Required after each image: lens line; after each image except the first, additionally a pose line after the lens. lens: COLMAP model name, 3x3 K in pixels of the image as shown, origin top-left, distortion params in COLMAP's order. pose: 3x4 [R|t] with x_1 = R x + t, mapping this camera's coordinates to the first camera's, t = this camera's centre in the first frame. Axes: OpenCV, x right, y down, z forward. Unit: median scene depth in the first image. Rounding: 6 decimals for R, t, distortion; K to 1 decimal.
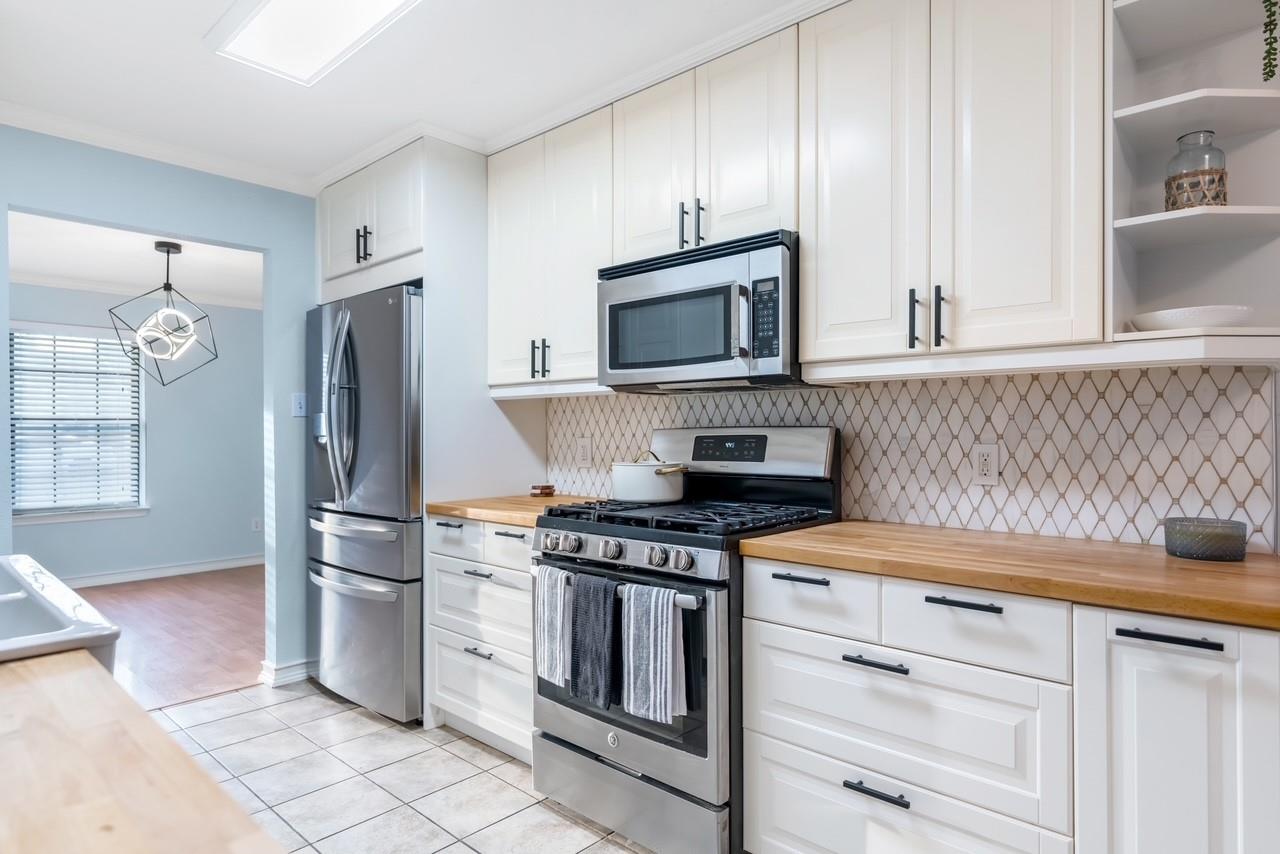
lens RADIAL K [[732.7, 0, 643.9], [0, 732.7, 425.6], [0, 0, 1]] dist [0.001292, 0.000134]
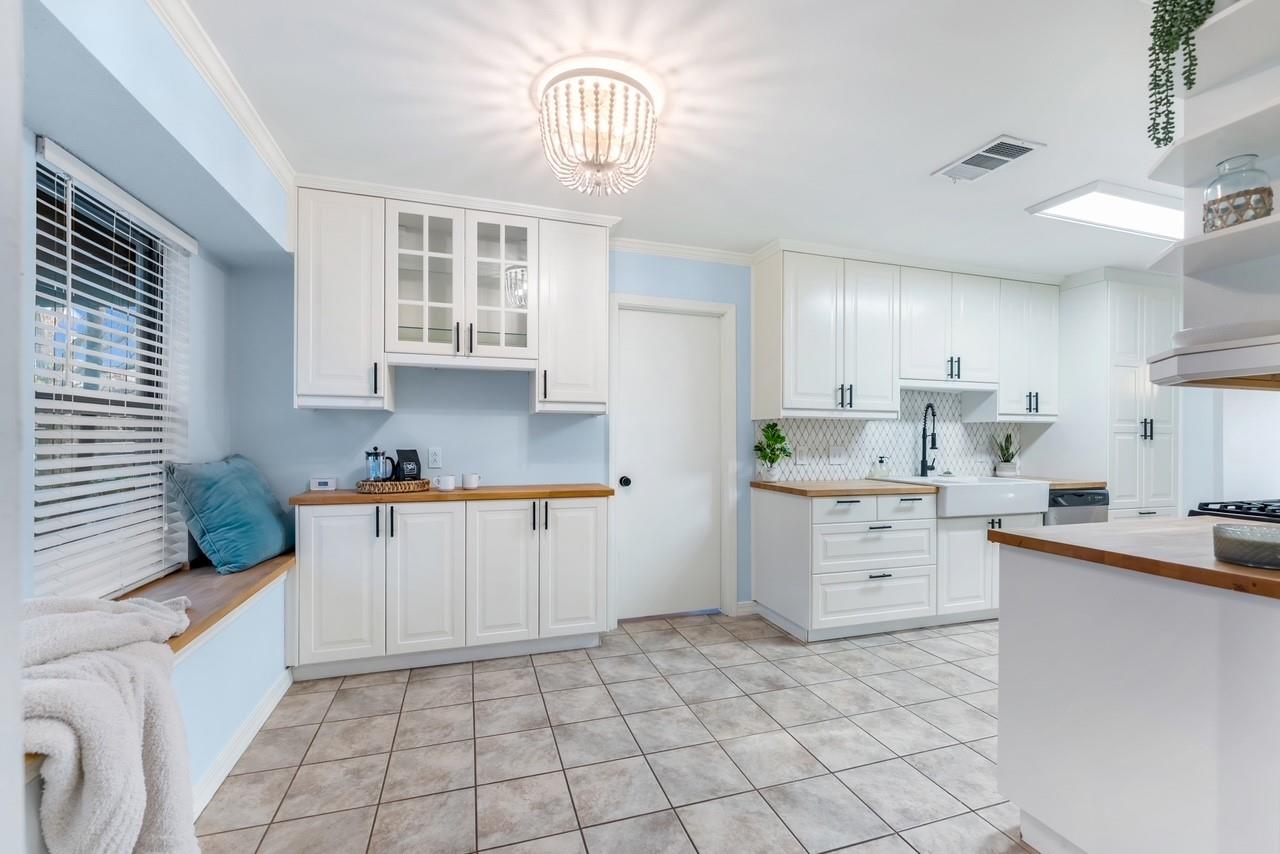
lens RADIAL K [[536.1, 0, 635.1], [0, 536.1, 436.5], [0, 0, 1]] dist [-0.004075, -0.000005]
pose [[-0.489251, 0.004516, -0.872132, 1.906992], [-0.005097, 0.999955, 0.008037, -0.015757], [0.872128, 0.008378, -0.489206, 1.031815]]
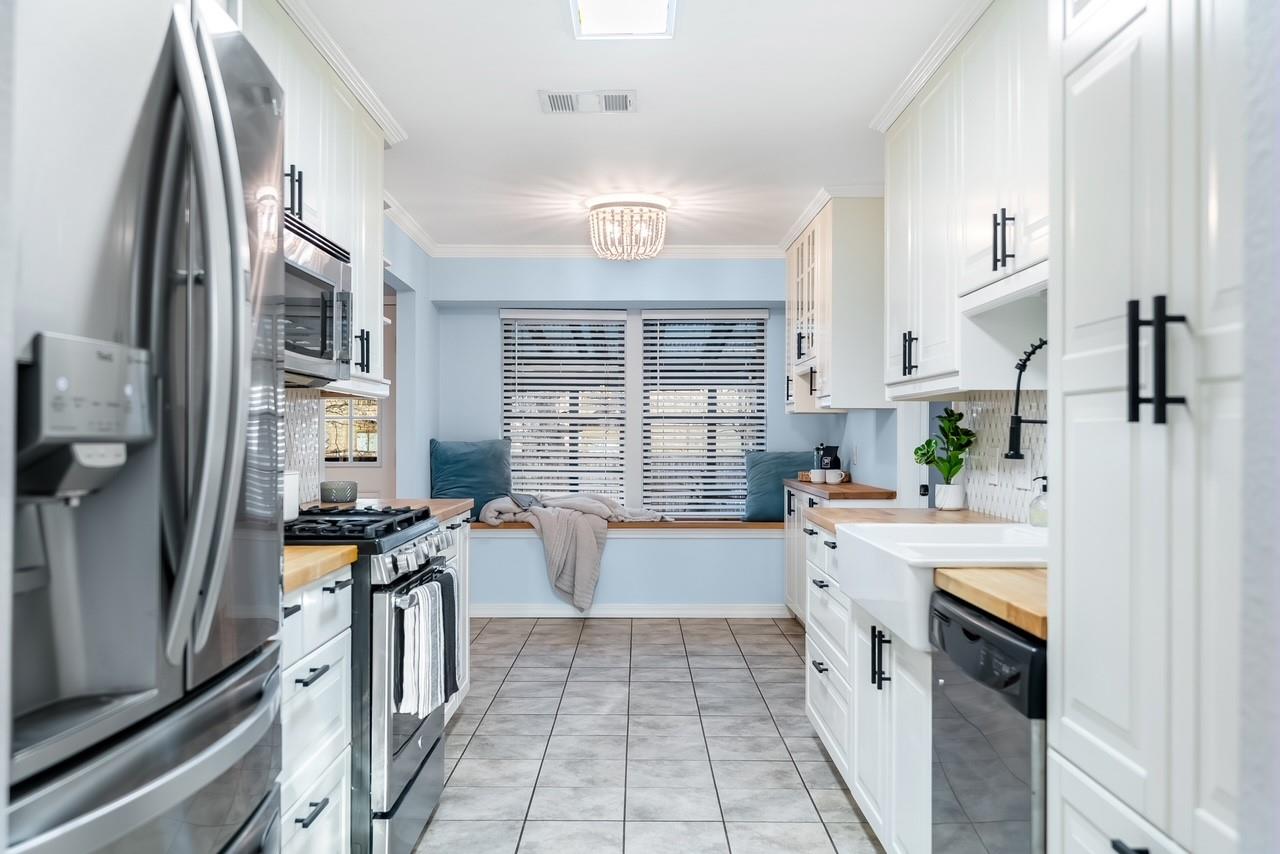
lens RADIAL K [[1061.7, 0, 637.4], [0, 1061.7, 427.2], [0, 0, 1]] dist [0.005887, -0.000296]
pose [[-0.679756, 0.011867, 0.733343, -1.502029], [0.005529, 0.999924, -0.011056, 0.014632], [-0.733418, -0.003460, -0.679769, 2.626457]]
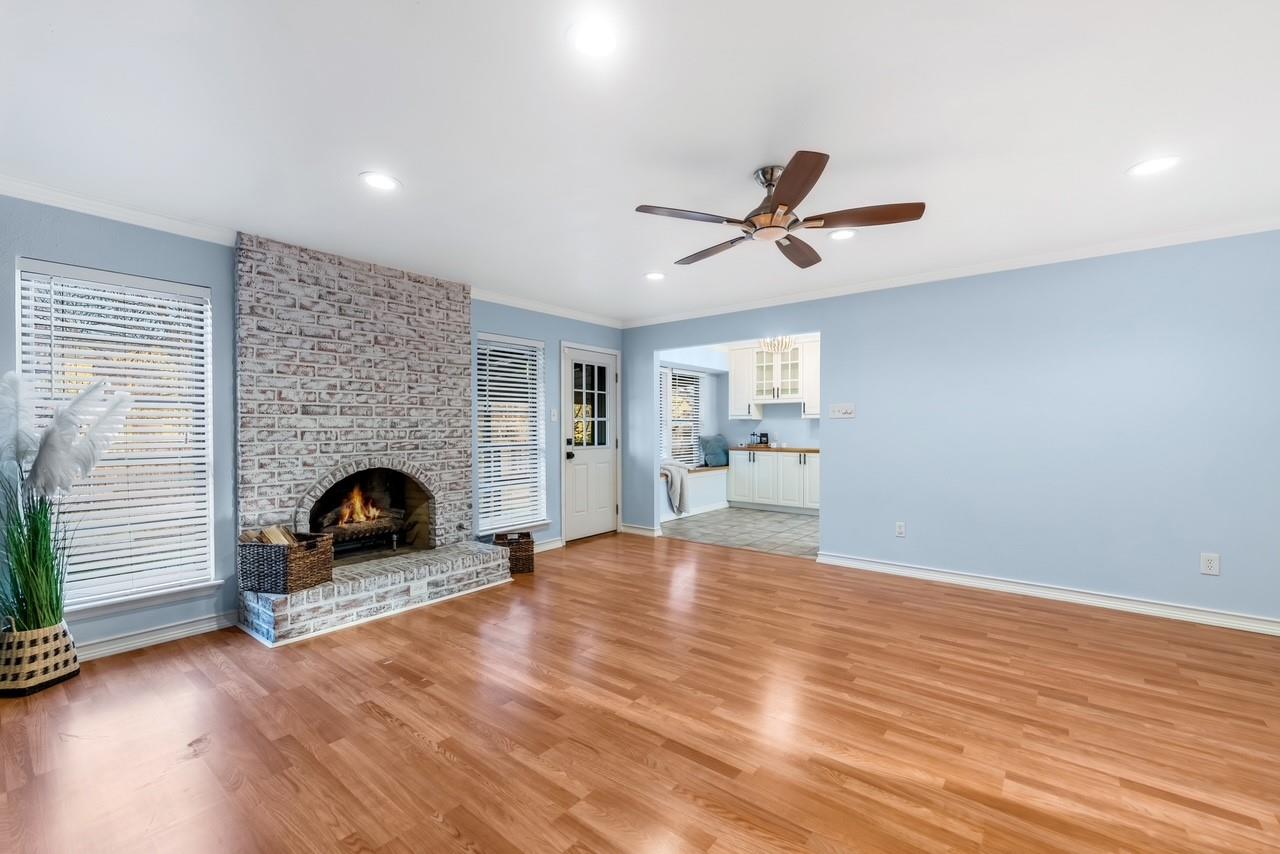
lens RADIAL K [[536.1, 0, 638.8], [0, 536.1, 430.6], [0, 0, 1]] dist [-0.004075, -0.000005]
pose [[-0.997199, 0.009846, -0.074149, 2.226093], [0.009223, 0.999919, 0.008745, -0.031006], [0.074229, 0.008036, -0.997209, 4.176773]]
